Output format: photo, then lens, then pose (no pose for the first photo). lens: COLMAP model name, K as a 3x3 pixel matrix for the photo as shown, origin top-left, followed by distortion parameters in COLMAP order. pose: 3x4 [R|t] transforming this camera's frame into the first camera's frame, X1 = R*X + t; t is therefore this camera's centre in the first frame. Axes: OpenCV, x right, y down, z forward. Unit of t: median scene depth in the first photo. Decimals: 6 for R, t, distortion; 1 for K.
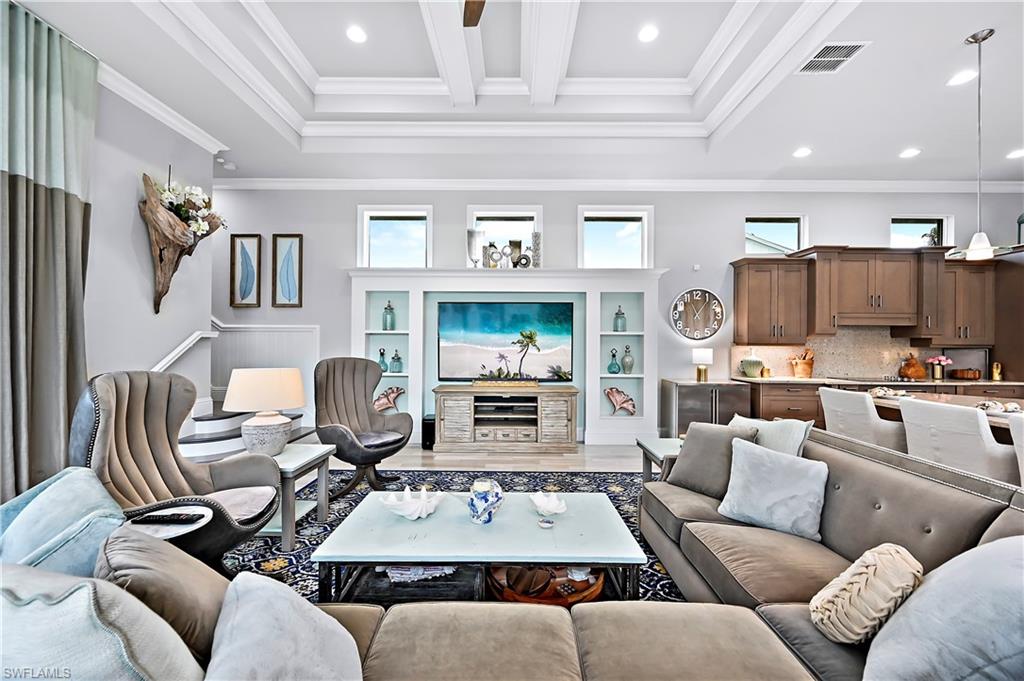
lens RADIAL K [[410.2, 0, 508.0], [0, 410.2, 341.4], [0, 0, 1]] dist [0.016477, 0.000167]
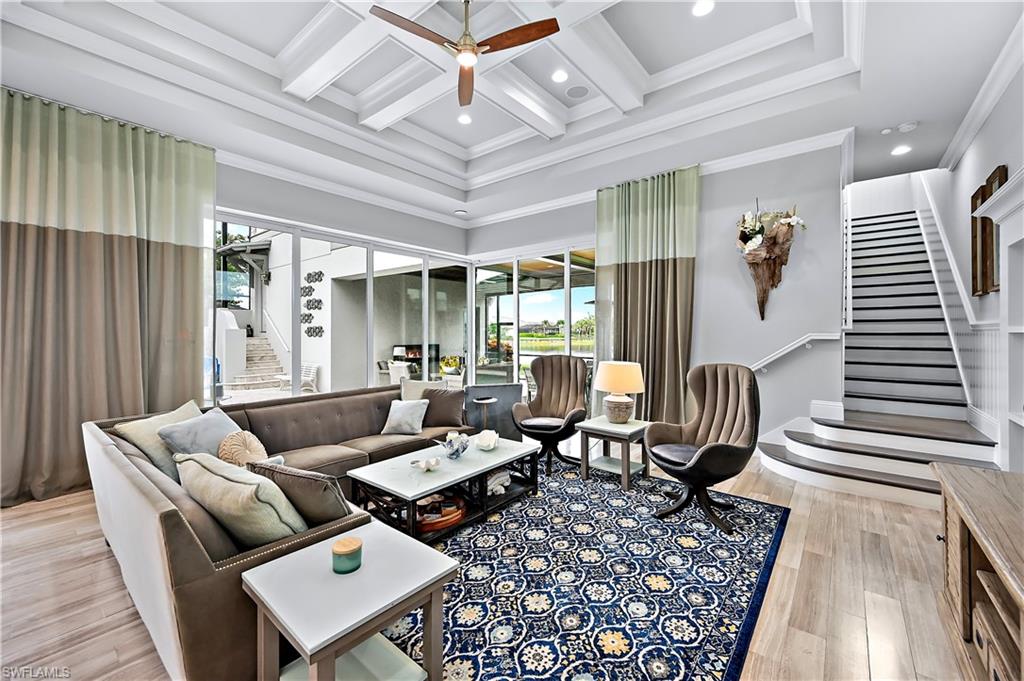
lens RADIAL K [[410.2, 0, 514.9], [0, 410.2, 332.1], [0, 0, 1]] dist [0.016477, 0.000167]
pose [[-0.618449, -0.010771, -0.785751, 0.522133], [-0.001831, 0.999923, -0.012266, -0.012961], [0.785823, -0.006147, -0.618421, 1.095709]]
